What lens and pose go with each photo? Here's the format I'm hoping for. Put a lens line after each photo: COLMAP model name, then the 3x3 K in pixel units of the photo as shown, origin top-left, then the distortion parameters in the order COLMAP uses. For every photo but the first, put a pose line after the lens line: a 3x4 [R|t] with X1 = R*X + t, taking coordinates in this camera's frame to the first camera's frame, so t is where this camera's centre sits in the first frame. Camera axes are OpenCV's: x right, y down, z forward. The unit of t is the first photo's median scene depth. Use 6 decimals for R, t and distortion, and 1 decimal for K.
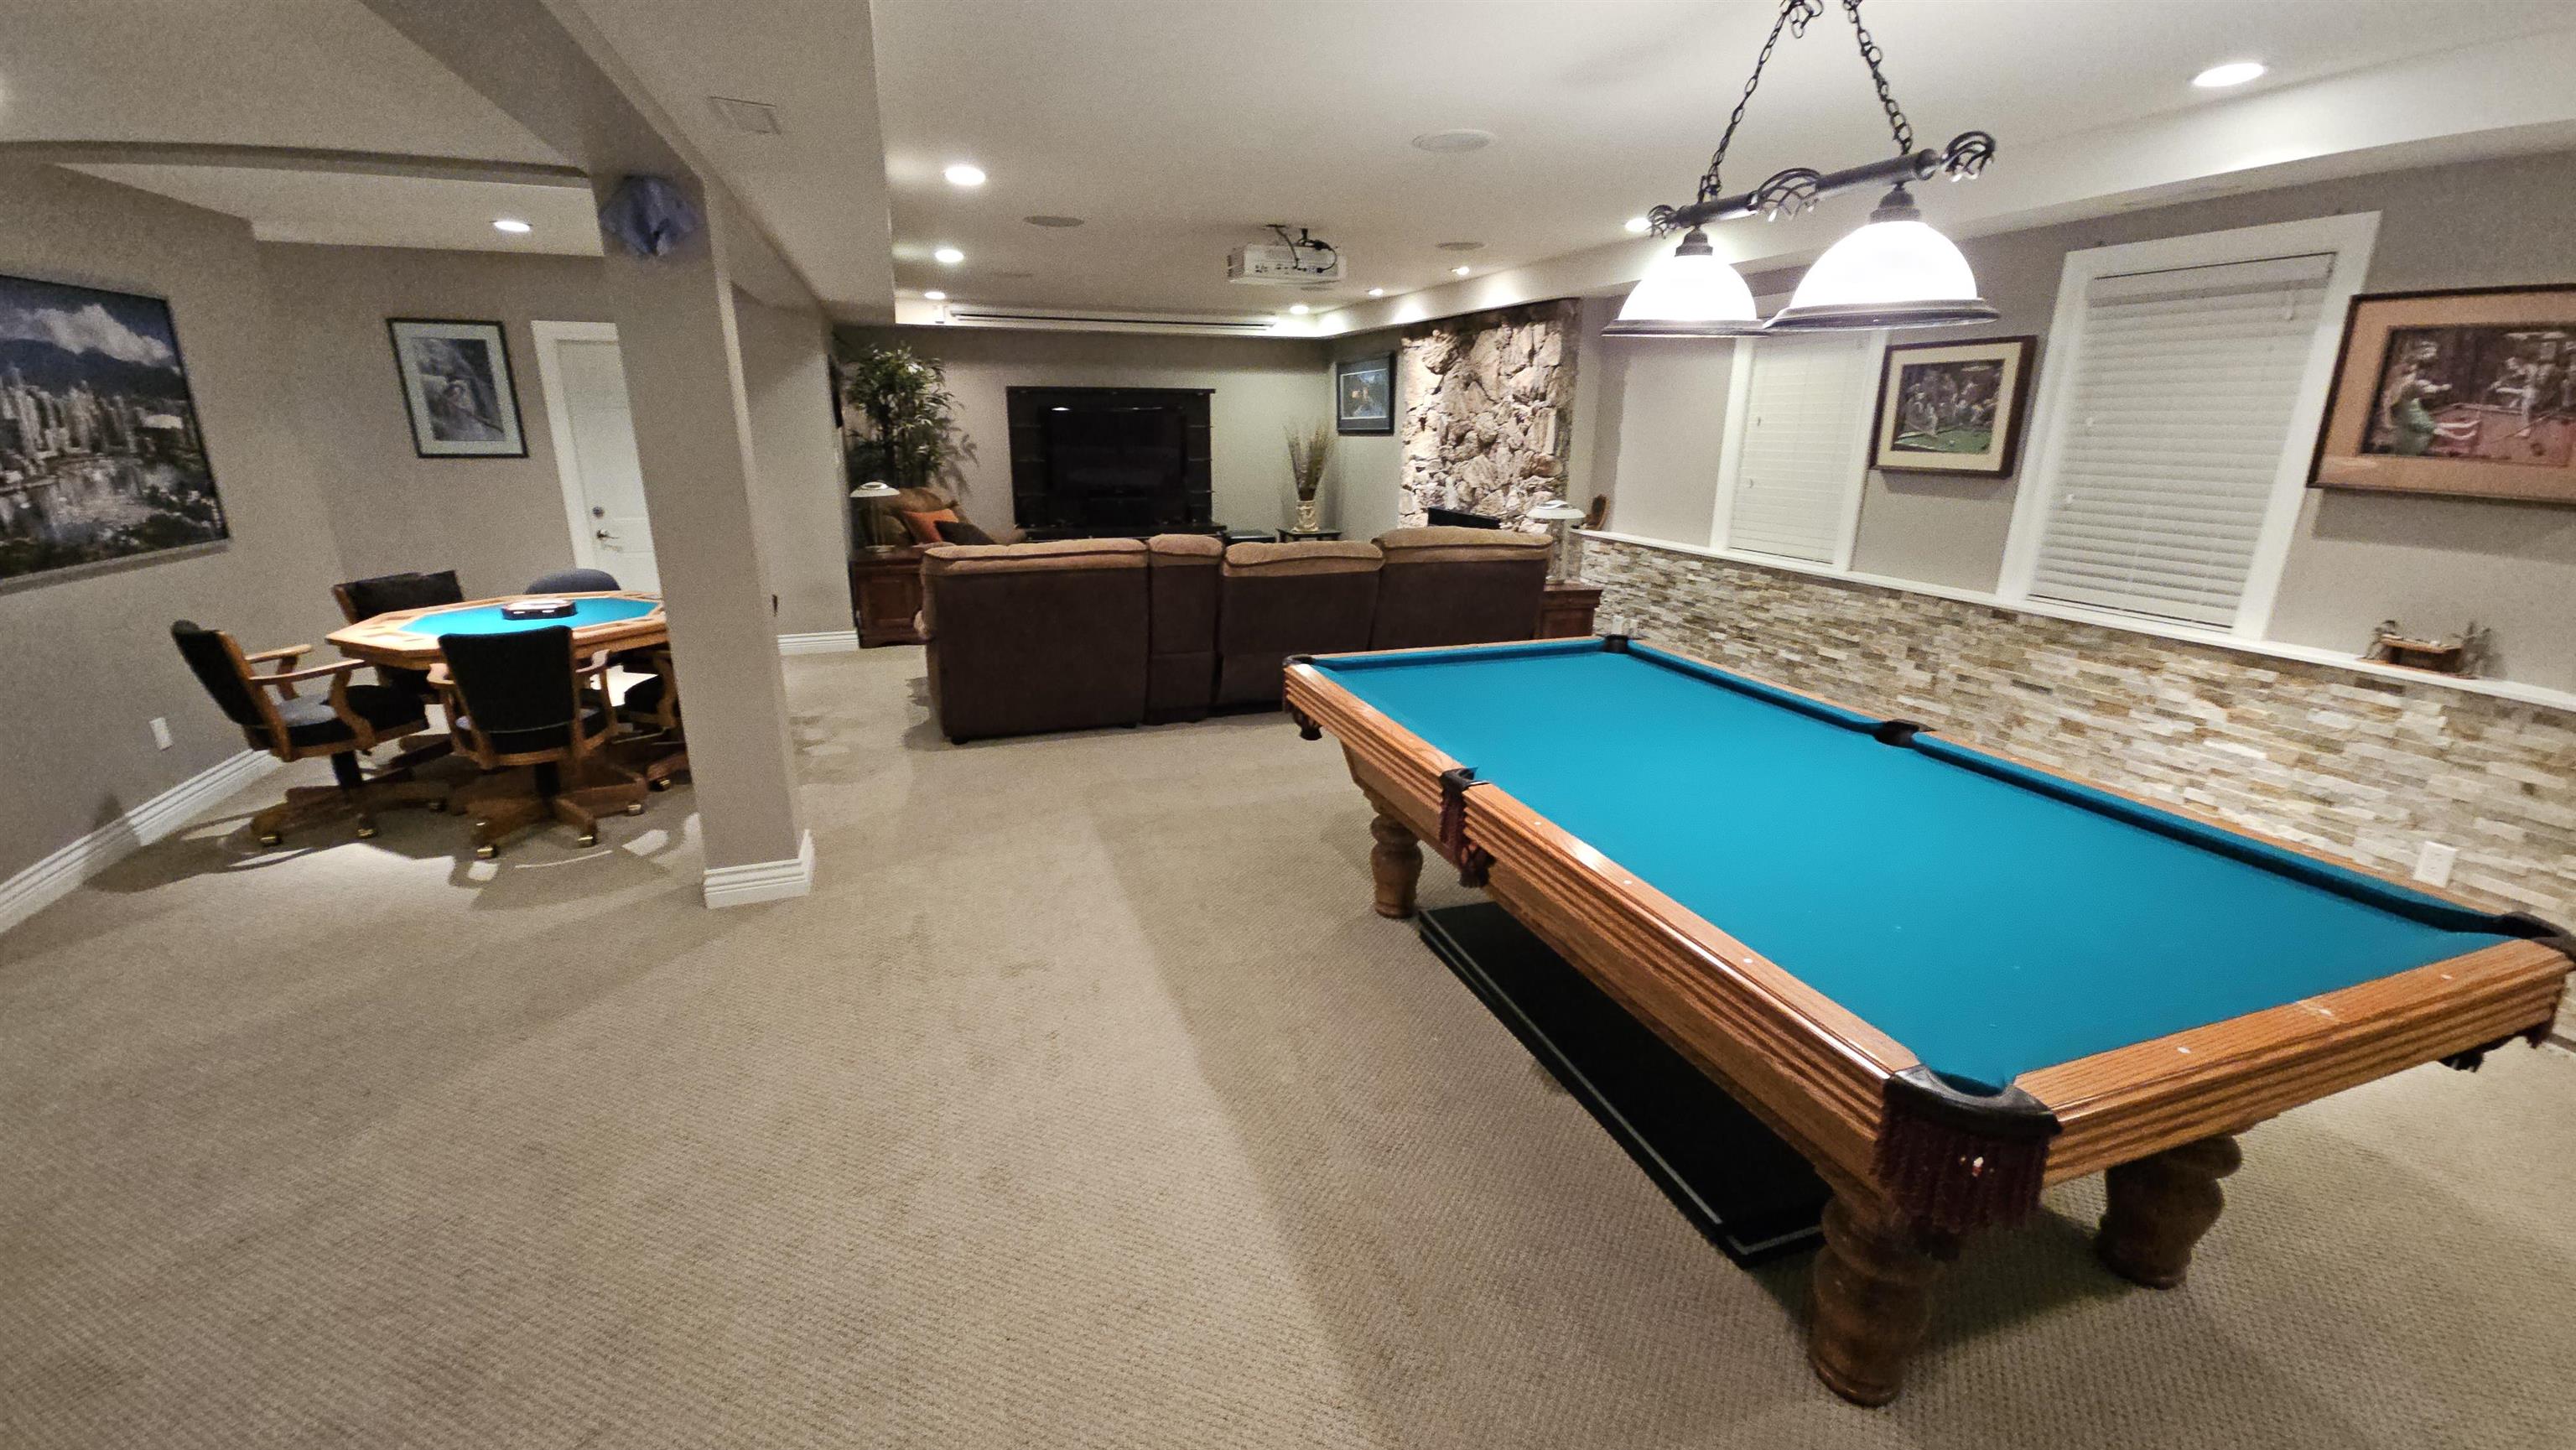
lens RADIAL K [[1058.9, 0, 1286.5], [0, 1058.9, 722.4], [0, 0, 1]] dist [-0.000719, -0.004272]
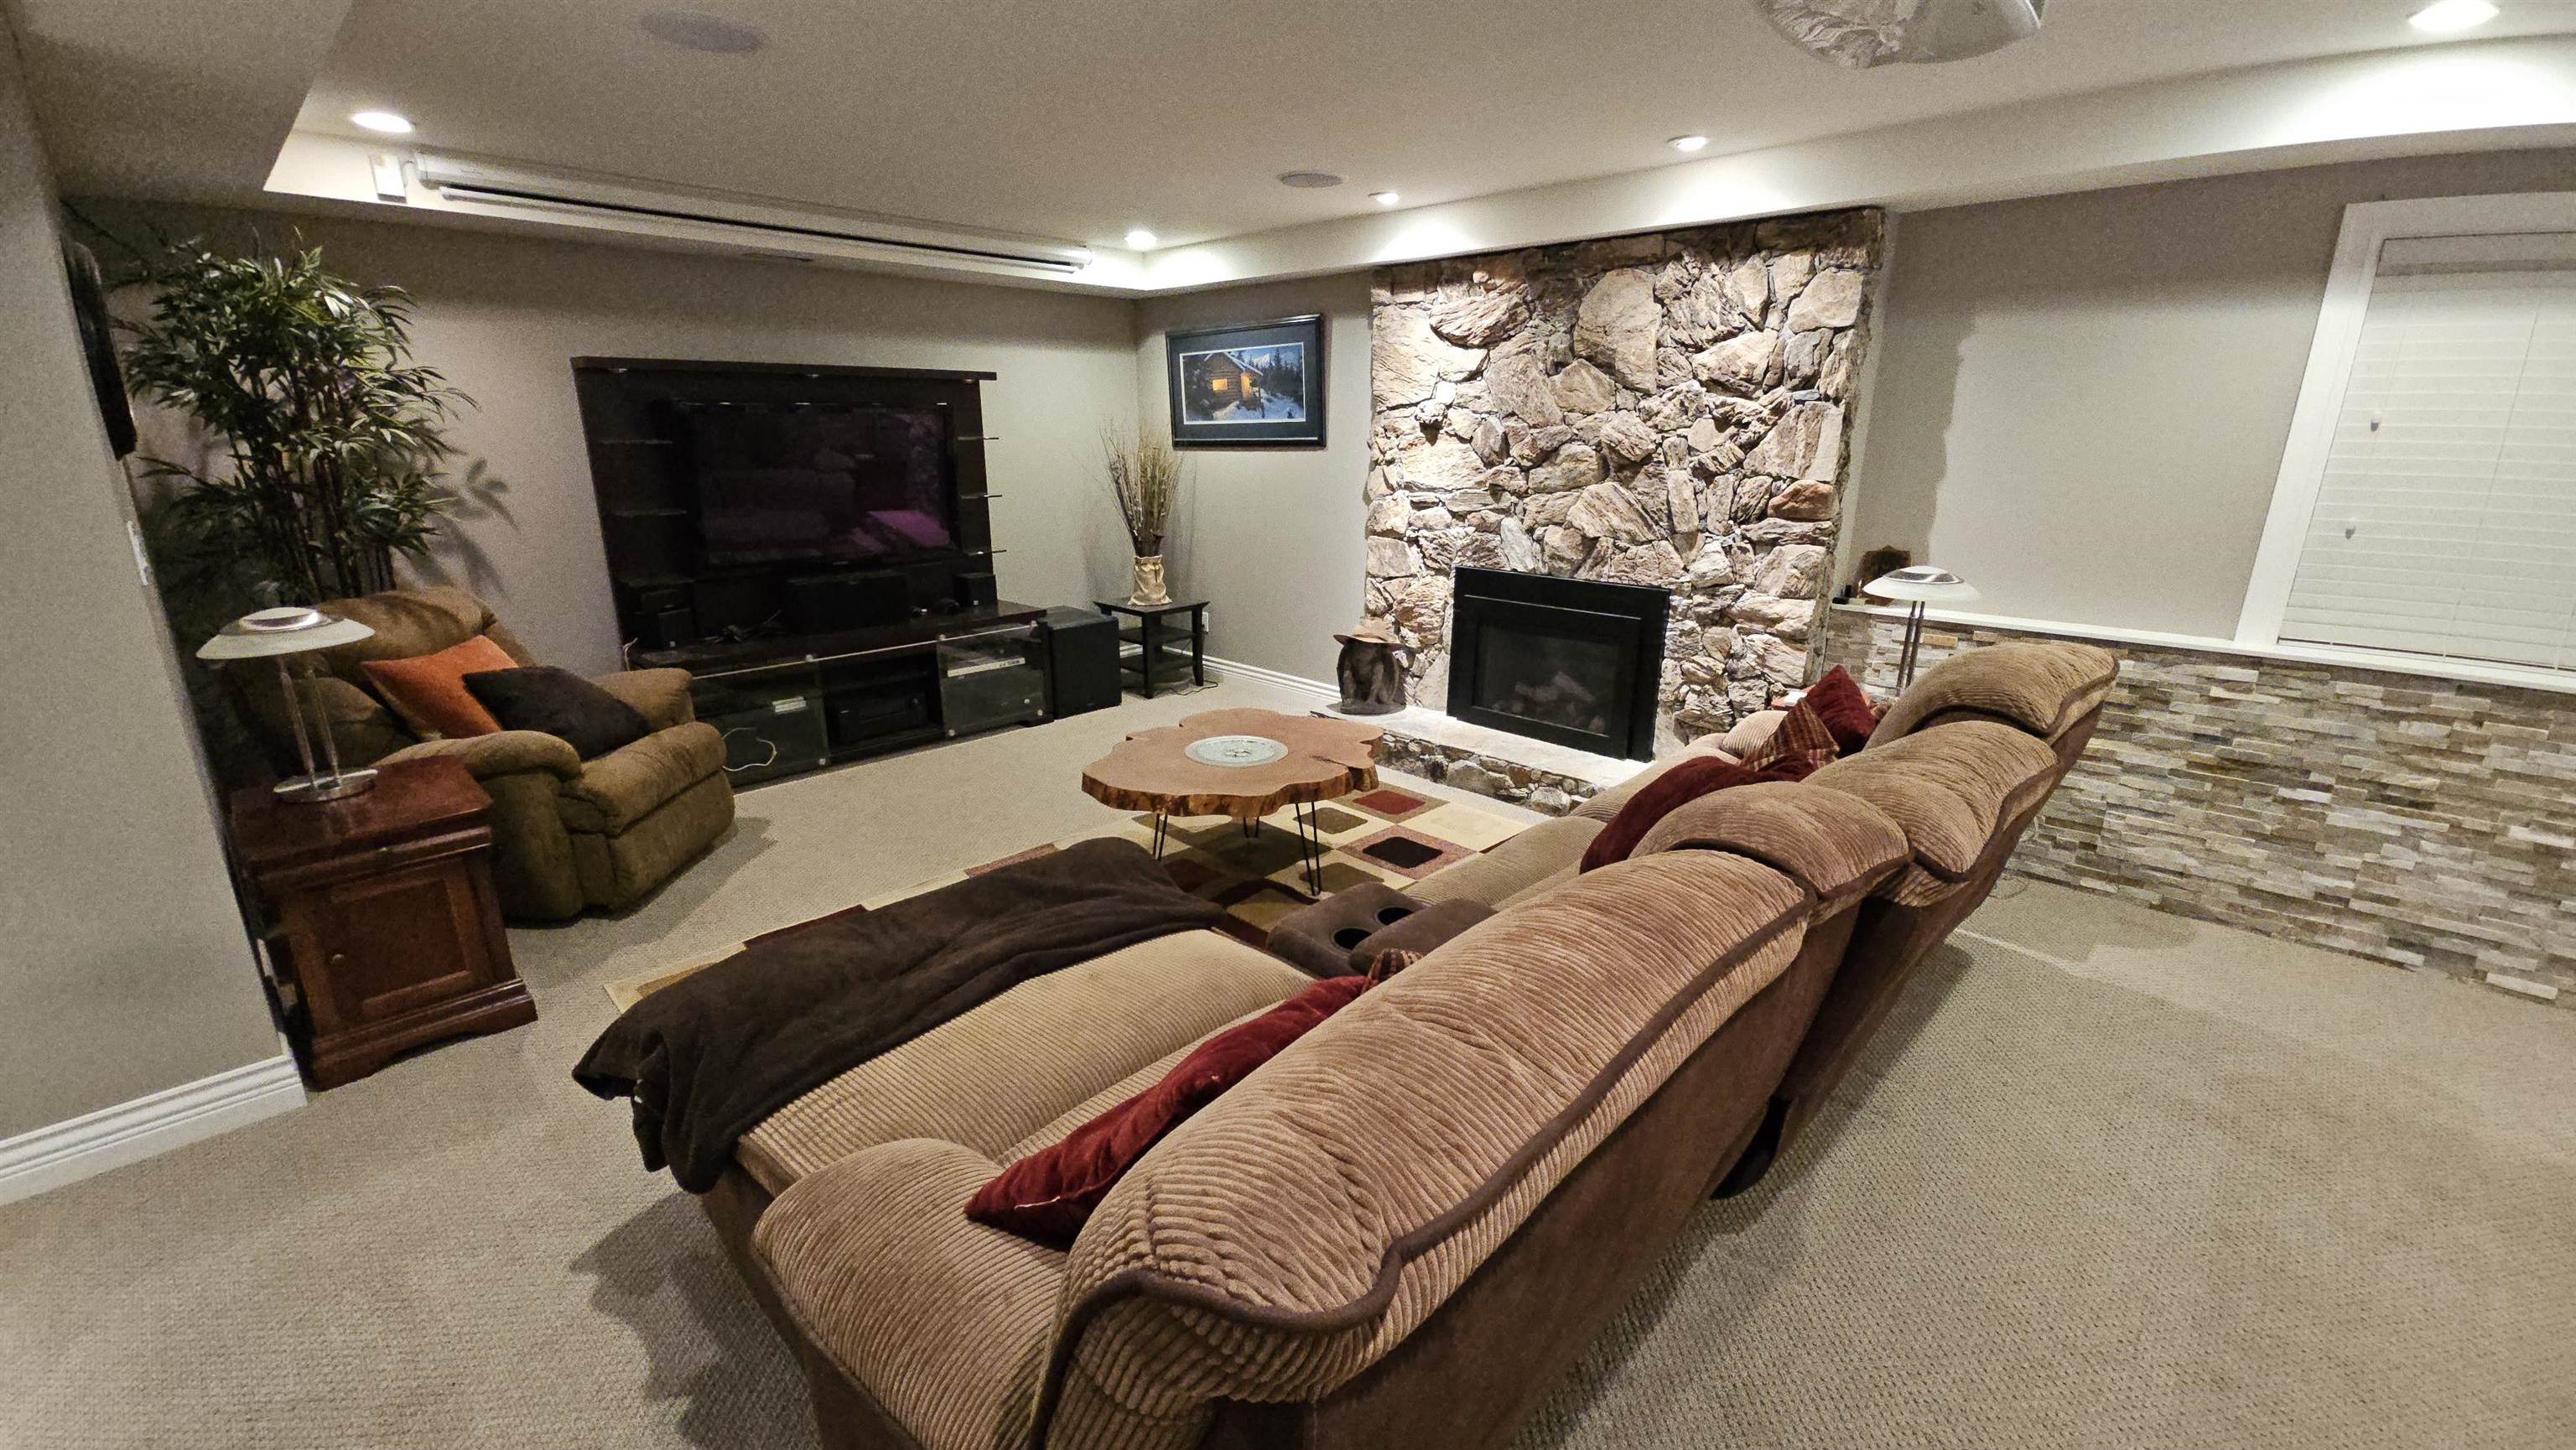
lens RADIAL K [[1058.9, 0, 1294.4], [0, 1058.9, 725.7], [0, 0, 1]] dist [-0.000719, -0.004272]
pose [[0.891407, -0.128246, 0.434680, -0.246128], [0.129162, 0.991240, 0.027577, -0.154149], [-0.434409, 0.031561, 0.900163, 0.538075]]
